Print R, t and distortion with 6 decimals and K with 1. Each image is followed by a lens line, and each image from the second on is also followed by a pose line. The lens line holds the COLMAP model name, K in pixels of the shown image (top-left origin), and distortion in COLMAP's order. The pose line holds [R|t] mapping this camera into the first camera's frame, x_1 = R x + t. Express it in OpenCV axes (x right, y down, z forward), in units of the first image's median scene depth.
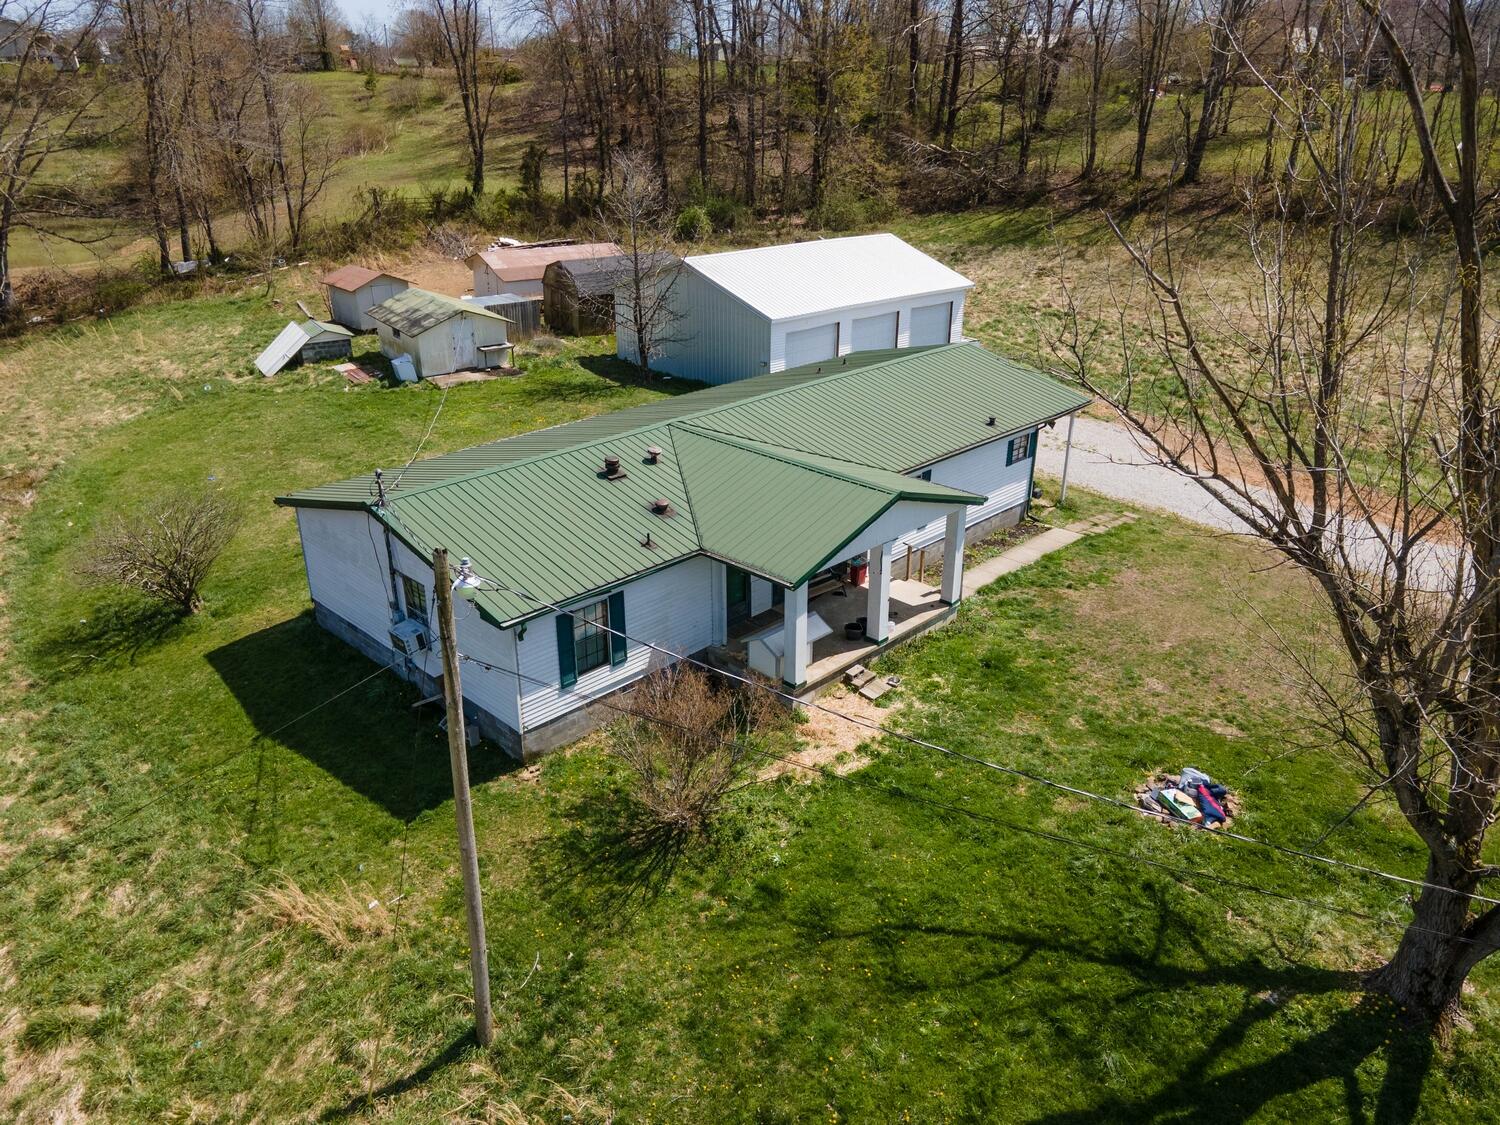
lens RADIAL K [[1093.1, 0, 749.2], [0, 1093.1, 560.3], [0, 0, 1]] dist [0.043583, -0.005846]
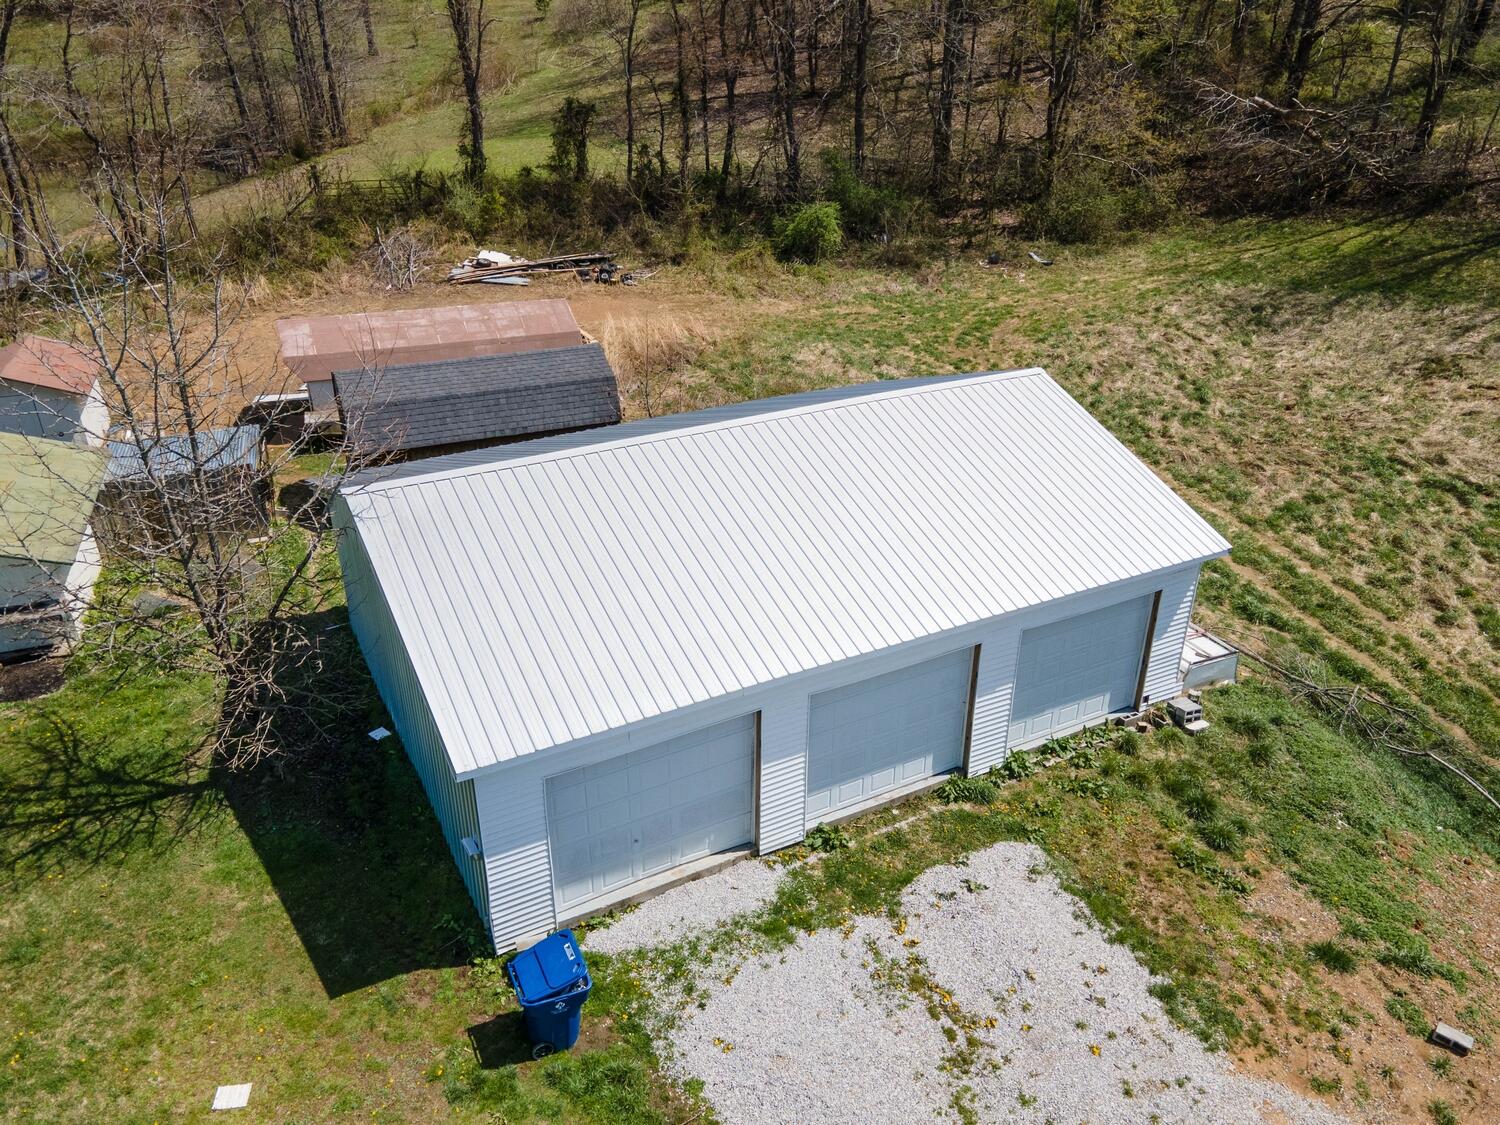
lens RADIAL K [[1093.1, 0, 751.1], [0, 1093.1, 564.6], [0, 0, 1]] dist [0.043583, -0.005846]
pose [[0.962219, 0.119682, -0.244564, 0.082510], [-0.104015, 0.991664, 0.076053, -0.148747], [0.251627, -0.047742, 0.966646, 0.348781]]
